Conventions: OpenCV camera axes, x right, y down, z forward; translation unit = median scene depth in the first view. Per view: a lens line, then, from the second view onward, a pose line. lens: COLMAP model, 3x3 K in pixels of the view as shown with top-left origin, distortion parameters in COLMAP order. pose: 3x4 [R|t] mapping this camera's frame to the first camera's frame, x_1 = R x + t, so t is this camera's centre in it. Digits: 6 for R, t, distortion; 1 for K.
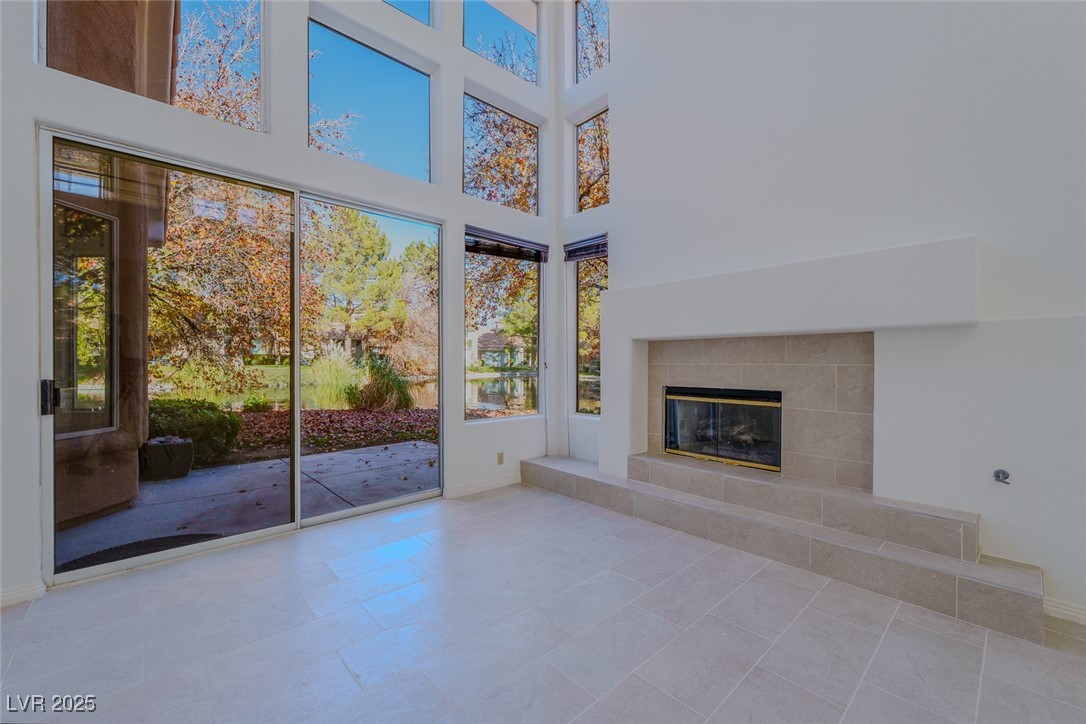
lens RADIAL K [[440.5, 0, 535.2], [0, 440.5, 360.1], [0, 0, 1]] dist [0.002921, 0.000015]
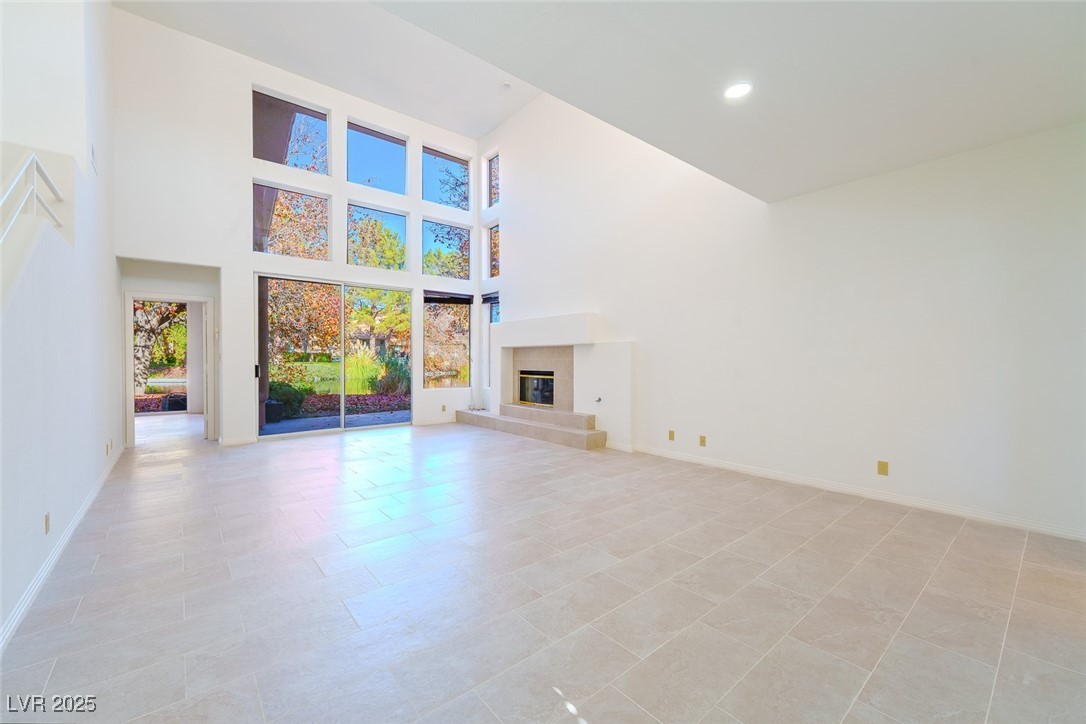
lens RADIAL K [[440.5, 0, 540.0], [0, 440.5, 360.7], [0, 0, 1]] dist [0.002921, 0.000015]
pose [[0.999118, -0.000596, -0.041989, 0.382678], [0.000914, 0.999971, 0.007556, 0.000191], [0.041984, -0.007588, 0.999089, -0.824112]]
